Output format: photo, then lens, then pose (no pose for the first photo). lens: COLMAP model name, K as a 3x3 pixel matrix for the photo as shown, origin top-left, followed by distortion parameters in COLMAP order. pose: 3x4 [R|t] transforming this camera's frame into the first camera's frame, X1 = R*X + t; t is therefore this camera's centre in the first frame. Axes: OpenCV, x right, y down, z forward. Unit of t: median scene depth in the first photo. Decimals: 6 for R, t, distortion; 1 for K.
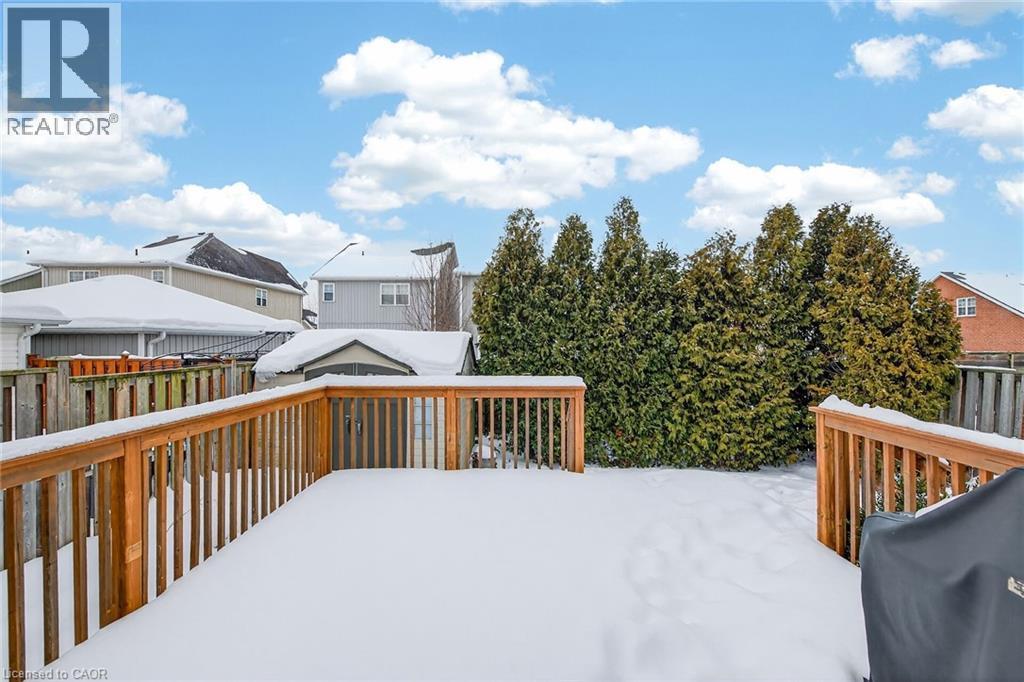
lens RADIAL K [[410.6, 0, 513.3], [0, 410.6, 335.5], [0, 0, 1]] dist [-0.000726, -0.000190]
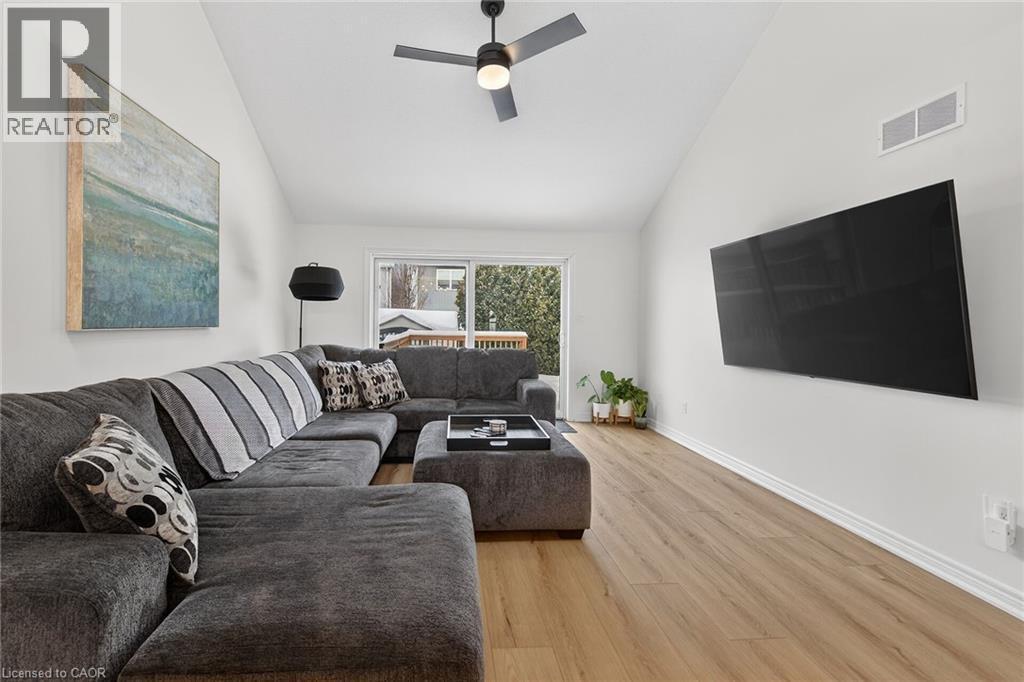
lens RADIAL K [[430.1, 0, 466.6], [0, 430.1, 323.7], [0, 0, 1]] dist [0.001735, 0.000127]
pose [[0.997156, 0.011848, 0.074433, -0.201225], [-0.012949, 0.999814, 0.014328, 0.017140], [-0.074250, -0.015251, 0.997123, -0.797833]]
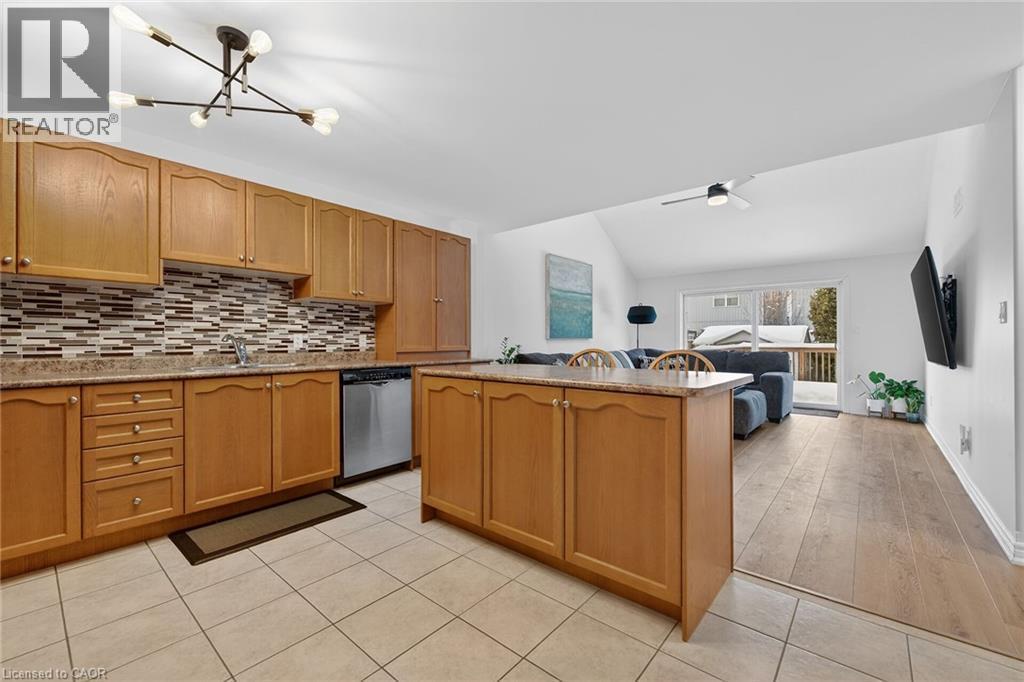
lens RADIAL K [[412.9, 0, 512.0], [0, 412.9, 341.0], [0, 0, 1]] dist [0.001048, -0.000097]
pose [[0.766419, 0.001319, -0.642339, 0.064864], [0.010117, 0.999849, 0.014125, 0.021190], [0.642261, -0.017324, 0.766290, -1.215217]]
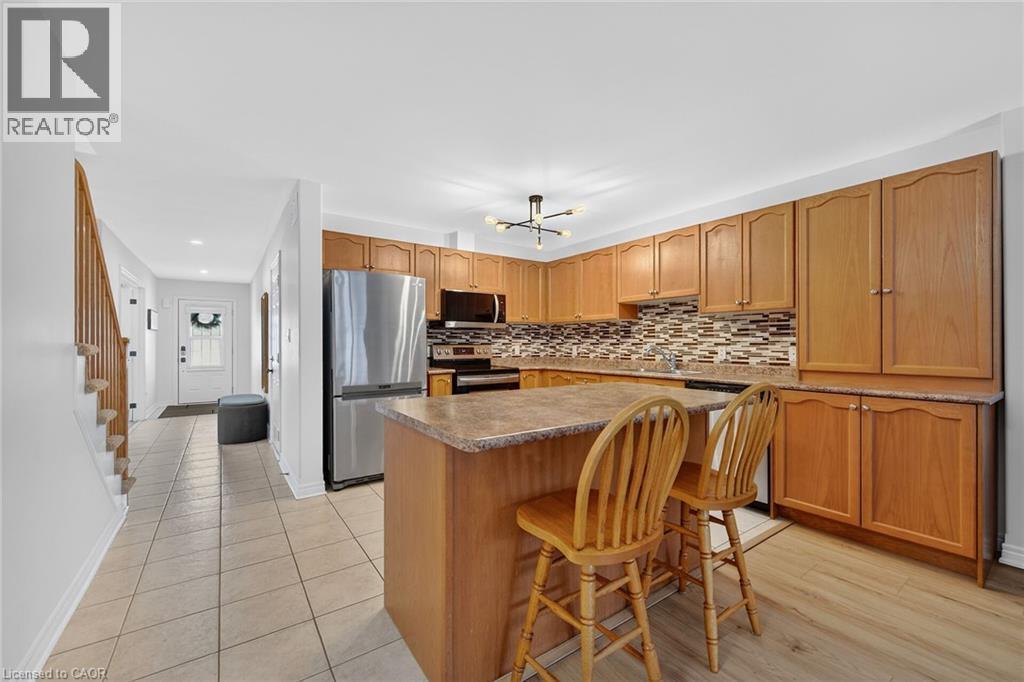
lens RADIAL K [[410.0, 0, 513.2], [0, 410.0, 344.0], [0, 0, 1]] dist [0.001101, -0.000063]
pose [[-0.804968, 0.004015, -0.593304, 0.086716], [0.013491, 0.999842, -0.011537, 0.016712], [0.593164, -0.017292, -0.804896, -0.717134]]
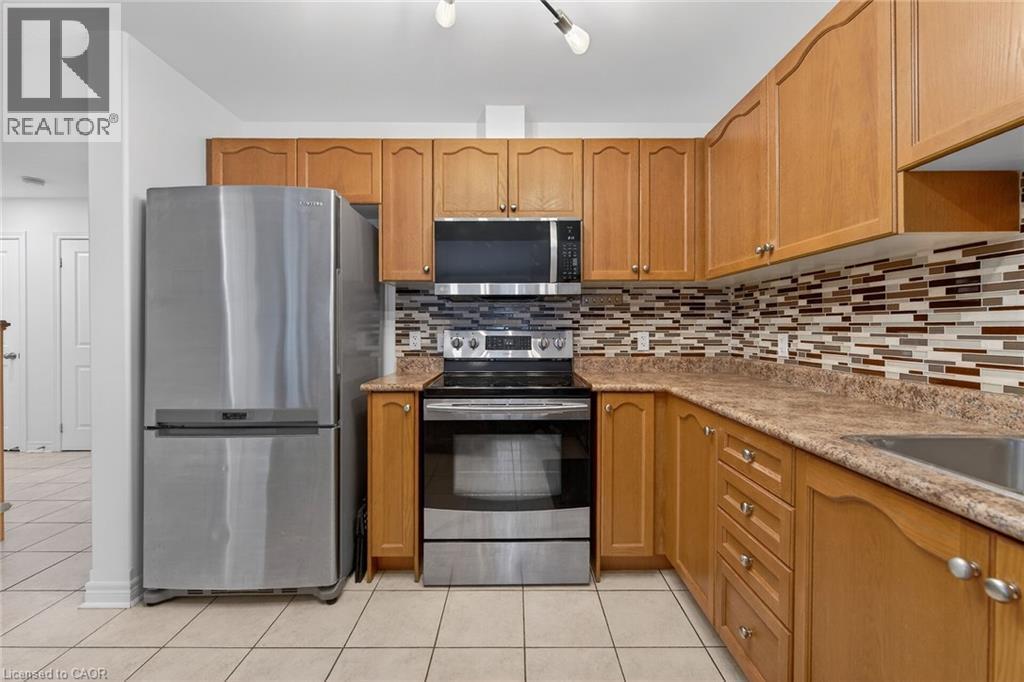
lens RADIAL K [[422.5, 0, 514.4], [0, 422.5, 329.8], [0, 0, 1]] dist [-0.000006, -0.000163]
pose [[-0.999663, 0.003154, -0.025755, -0.263013], [0.003472, 0.999918, -0.012313, 0.012907], [0.025714, -0.012399, -0.999592, -0.967284]]
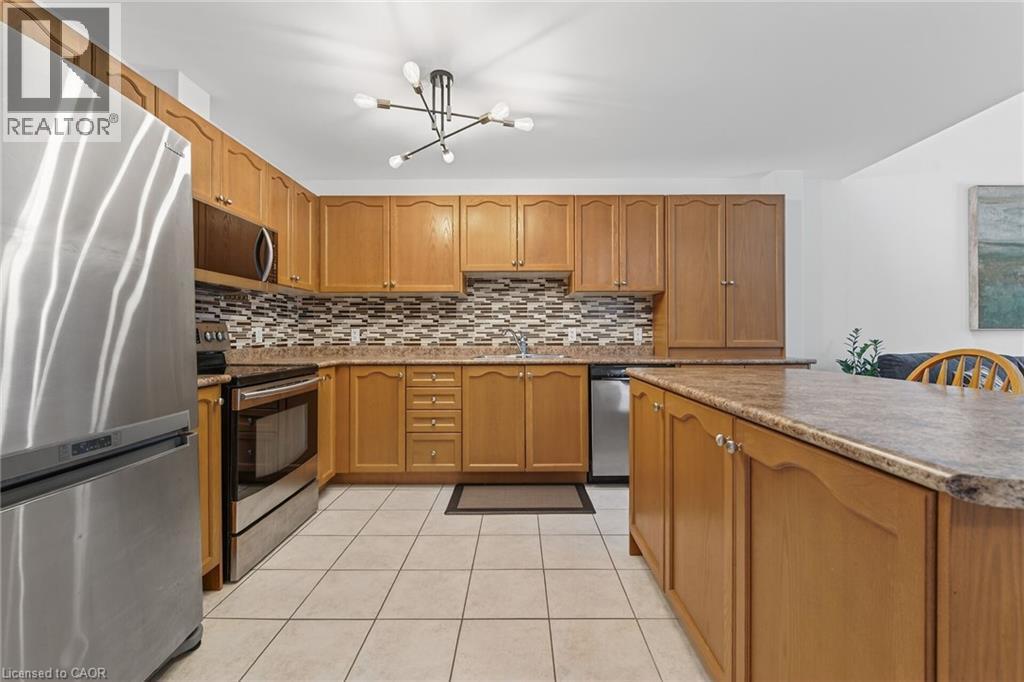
lens RADIAL K [[410.6, 0, 513.3], [0, 410.6, 335.5], [0, 0, 1]] dist [-0.000726, -0.000190]
pose [[0.013609, 0.003235, -0.999902, 0.067715], [0.019549, 0.999803, 0.003501, 0.023674], [0.999716, -0.019595, 0.013543, -1.077819]]
